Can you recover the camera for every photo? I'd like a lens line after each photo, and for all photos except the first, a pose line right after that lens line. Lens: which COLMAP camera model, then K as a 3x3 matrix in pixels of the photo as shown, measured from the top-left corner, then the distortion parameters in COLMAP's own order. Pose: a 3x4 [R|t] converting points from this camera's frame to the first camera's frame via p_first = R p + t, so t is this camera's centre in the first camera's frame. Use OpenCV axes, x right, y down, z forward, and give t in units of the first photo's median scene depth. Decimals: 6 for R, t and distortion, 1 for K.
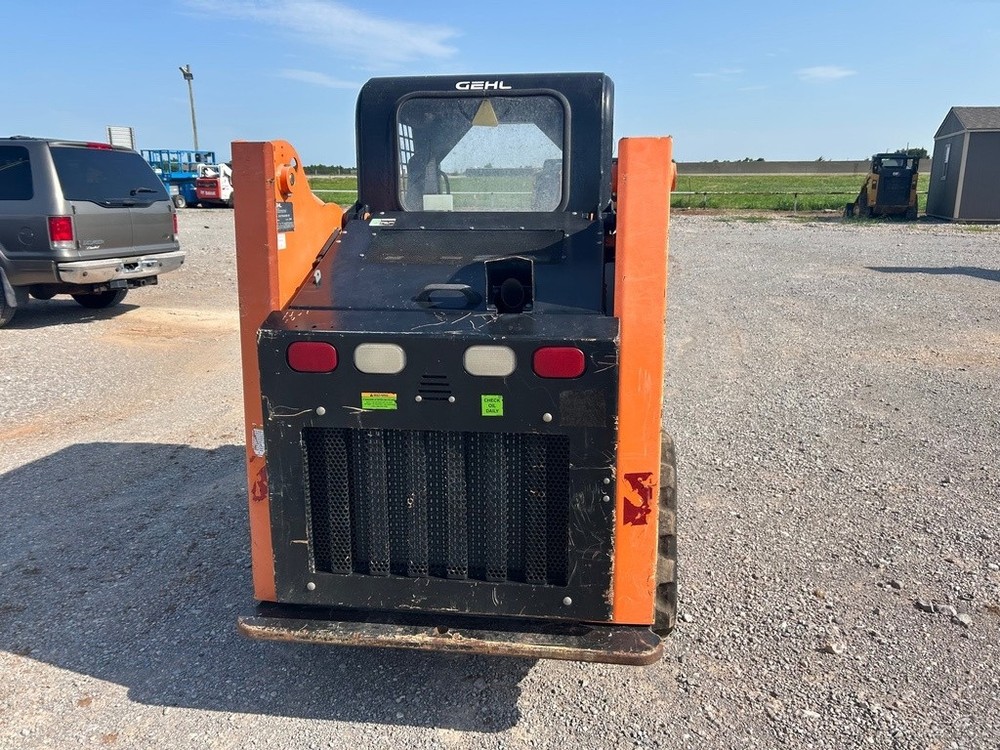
lens RADIAL K [[758.3, 0, 506.1], [0, 758.3, 369.0], [0, 0, 1]] dist [0.059998, -0.072468]
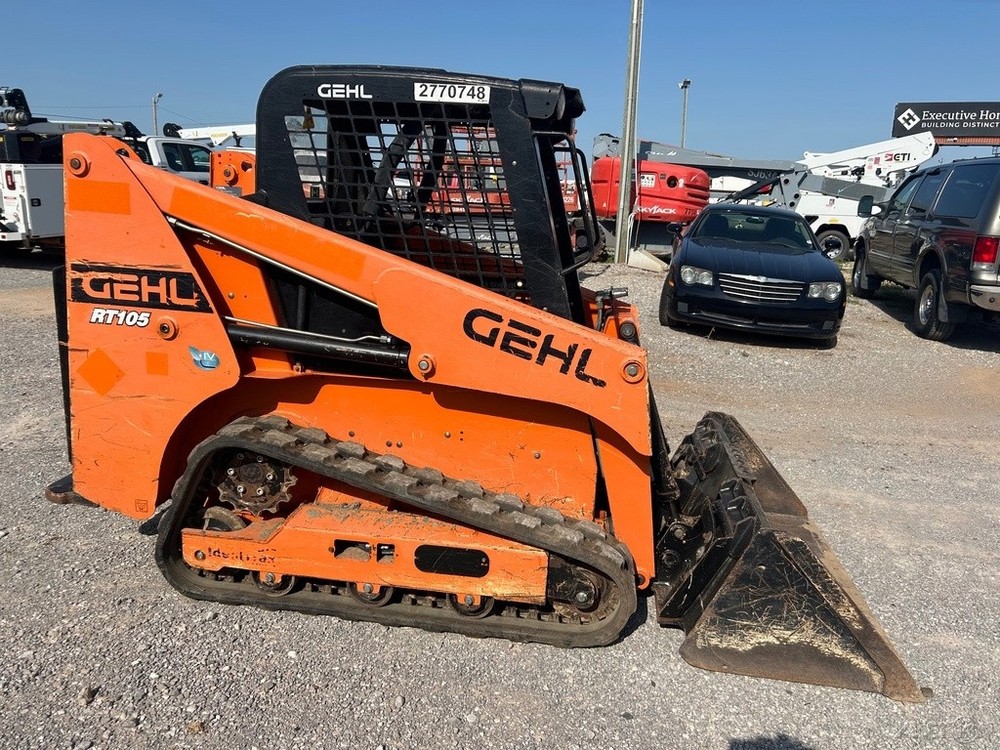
lens RADIAL K [[757.2, 0, 500.0], [0, 757.2, 375.0], [0, 0, 1]] dist [0.061029, -0.068216]
pose [[-0.025062, 0.238177, -0.970898, 1.444452], [-0.267413, 0.934214, 0.236080, -0.375294], [0.963256, 0.265547, 0.040279, 1.567235]]
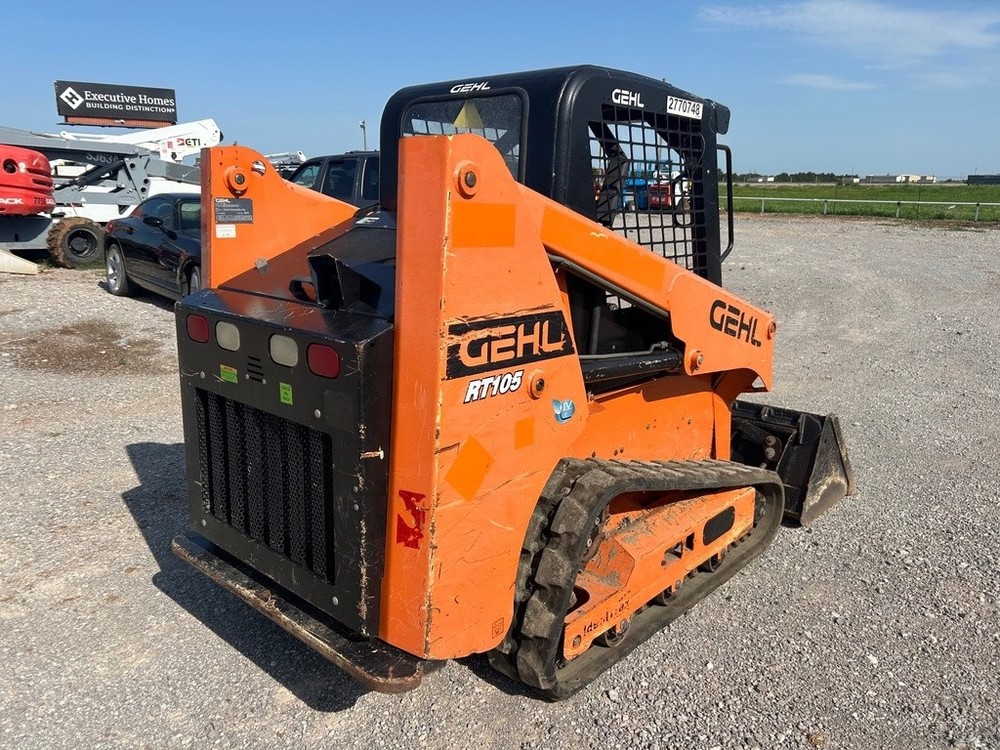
lens RADIAL K [[757.2, 0, 500.0], [0, 757.2, 375.0], [0, 0, 1]] dist [0.061029, -0.068216]
pose [[0.815454, 0.150082, -0.559027, 0.757010], [-0.151712, 0.987454, 0.043799, -0.064028], [0.558587, 0.049095, 0.827992, 0.271094]]
